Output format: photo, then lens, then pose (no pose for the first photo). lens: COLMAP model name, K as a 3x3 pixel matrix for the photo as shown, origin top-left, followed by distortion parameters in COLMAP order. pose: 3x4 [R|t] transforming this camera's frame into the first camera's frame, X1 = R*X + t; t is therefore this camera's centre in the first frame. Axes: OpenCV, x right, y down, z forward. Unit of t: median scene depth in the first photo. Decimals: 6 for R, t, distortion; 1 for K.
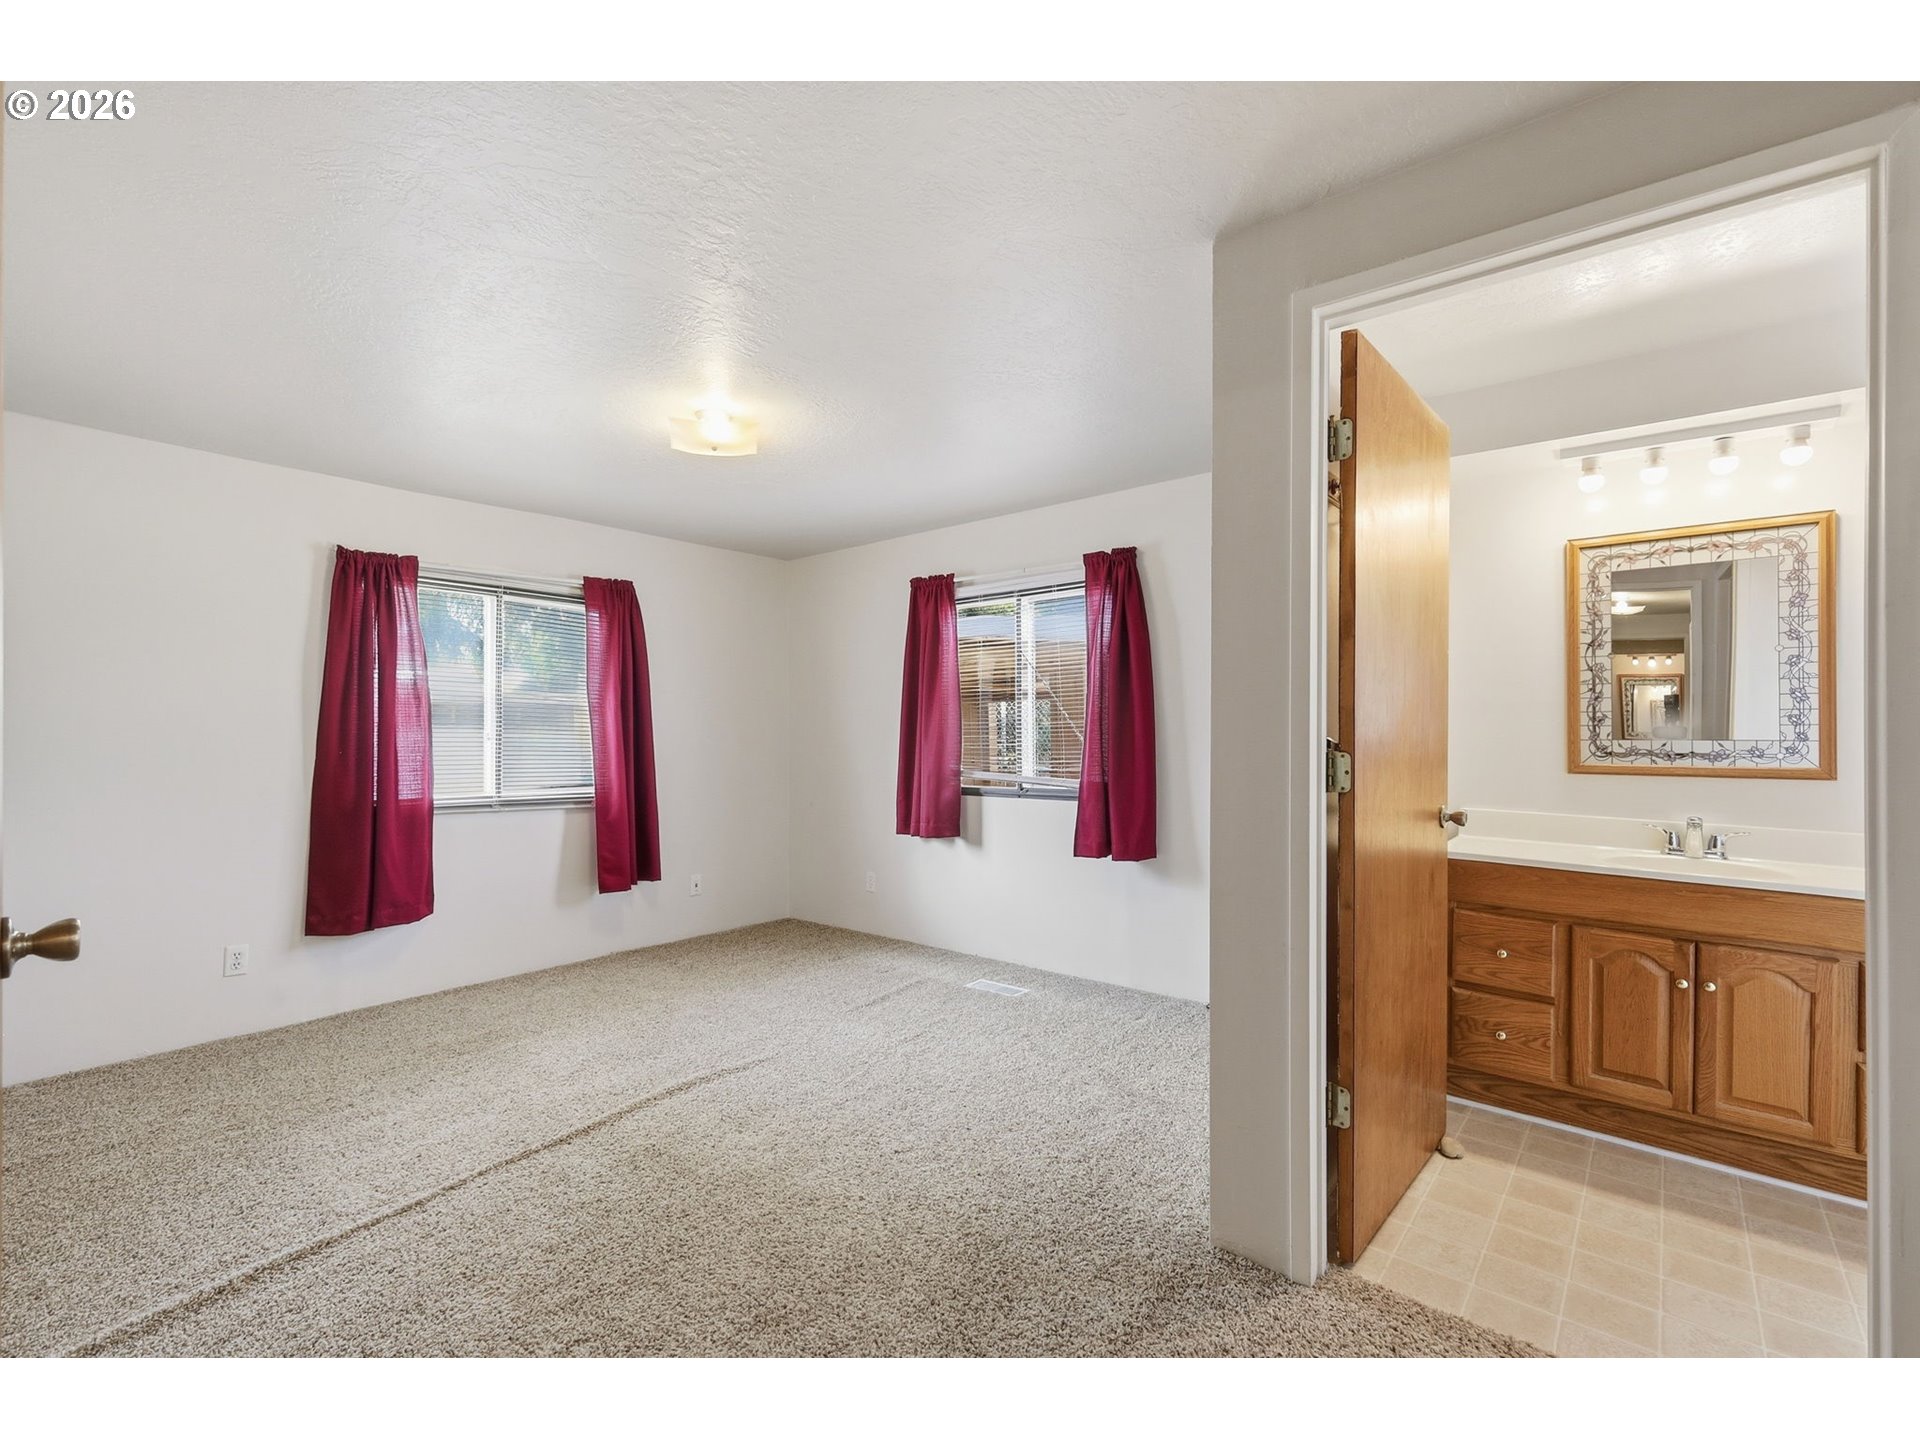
lens RADIAL K [[873.7, 0, 957.9], [0, 873.7, 725.5], [0, 0, 1]] dist [0.000779, -0.000191]
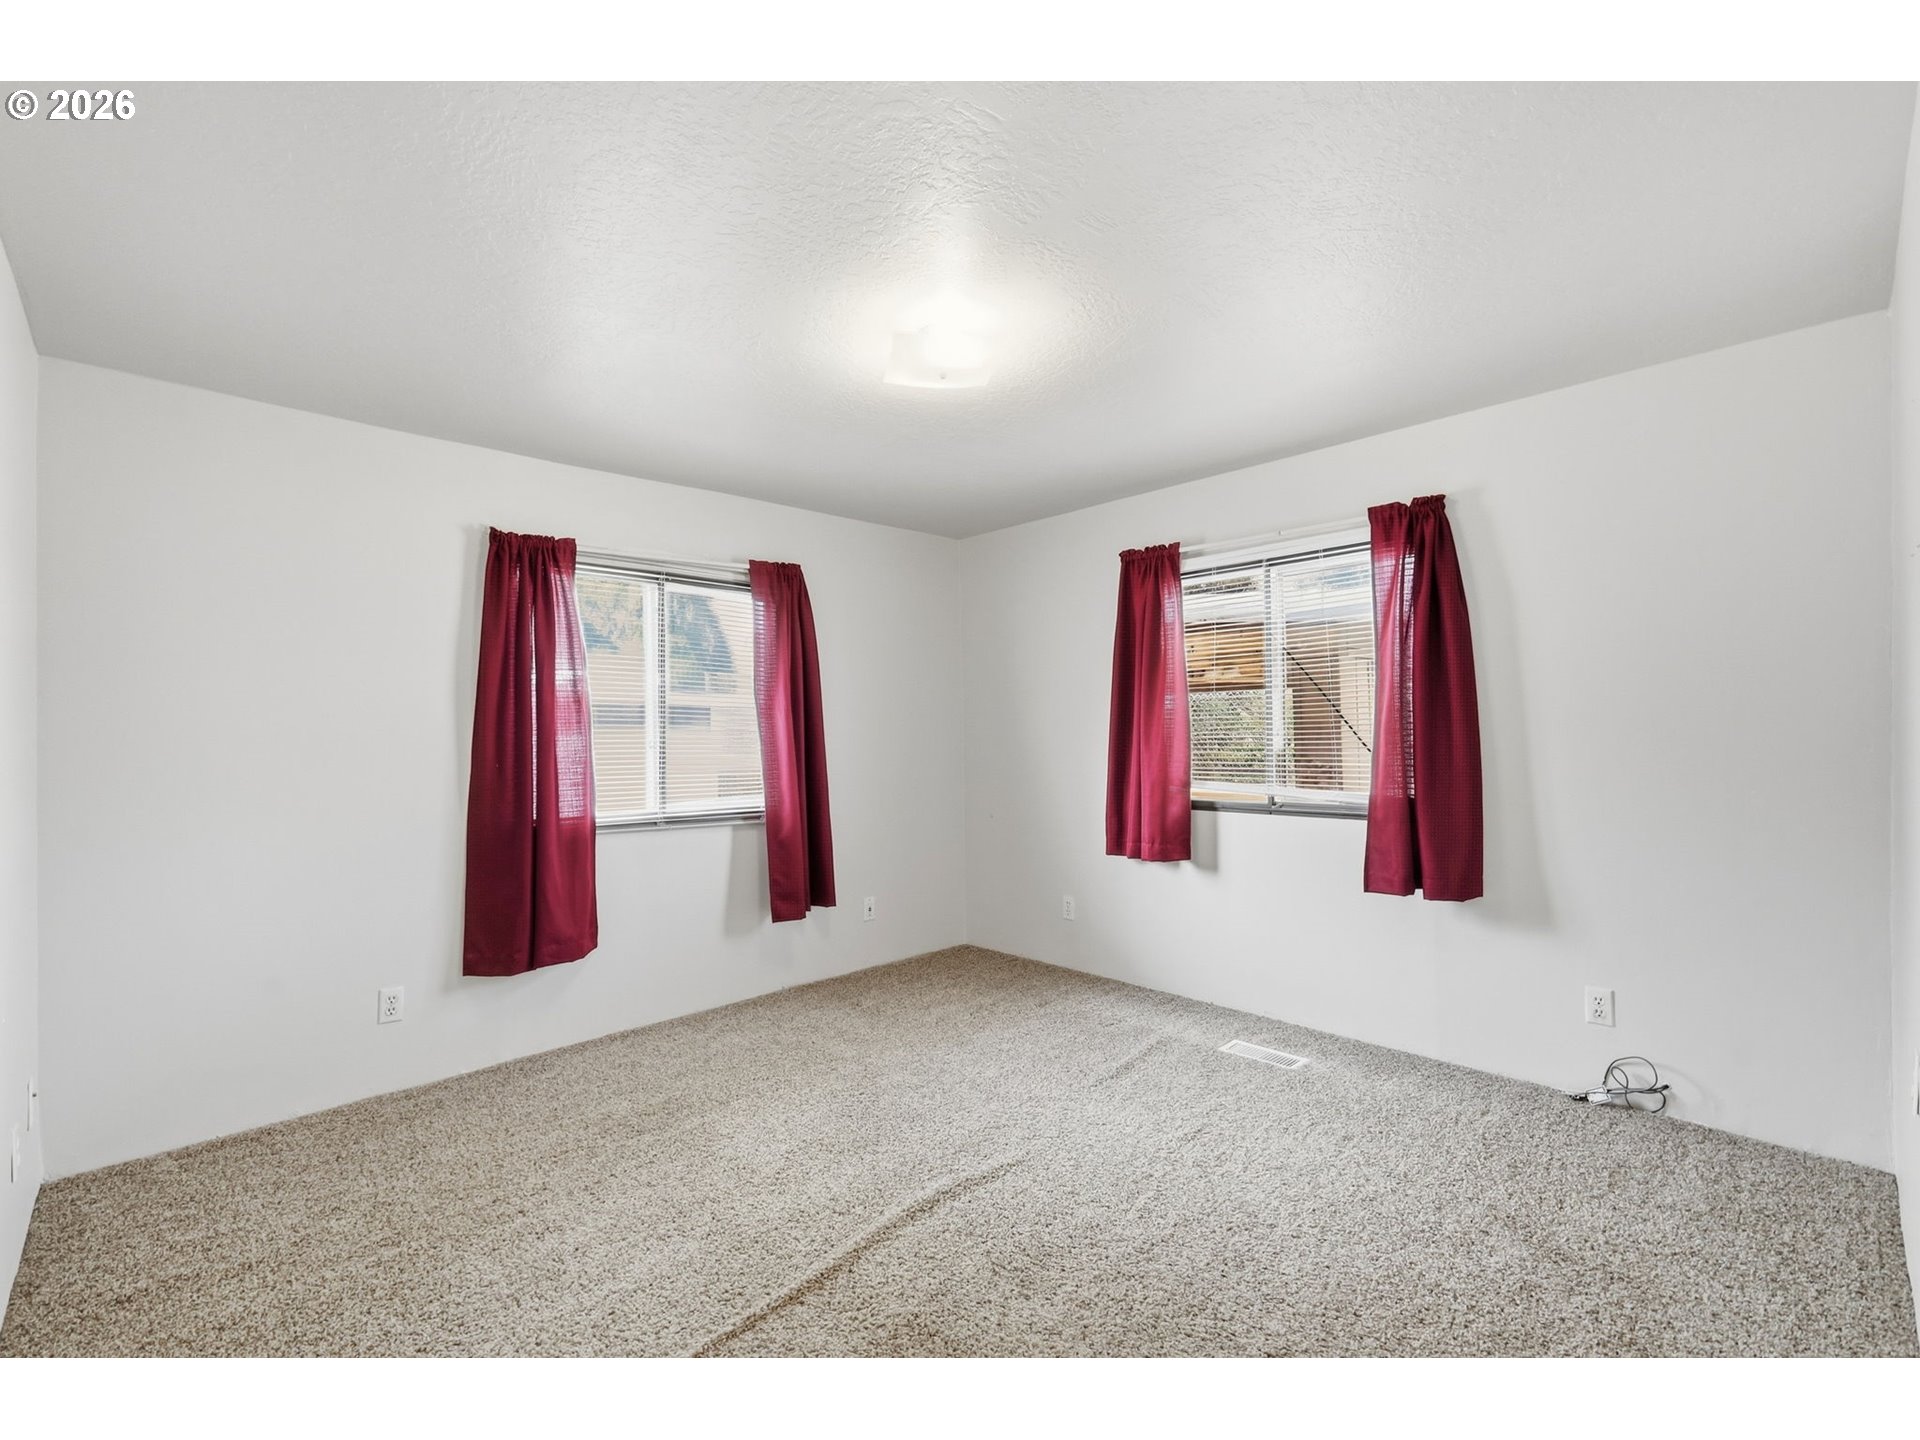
lens RADIAL K [[873.7, 0, 955.5], [0, 873.7, 727.2], [0, 0, 1]] dist [0.000779, -0.000191]
pose [[0.992765, -0.009726, -0.119677, -0.138498], [0.010721, 0.999913, 0.007672, -0.008642], [0.119592, -0.008900, 0.992783, 0.177568]]
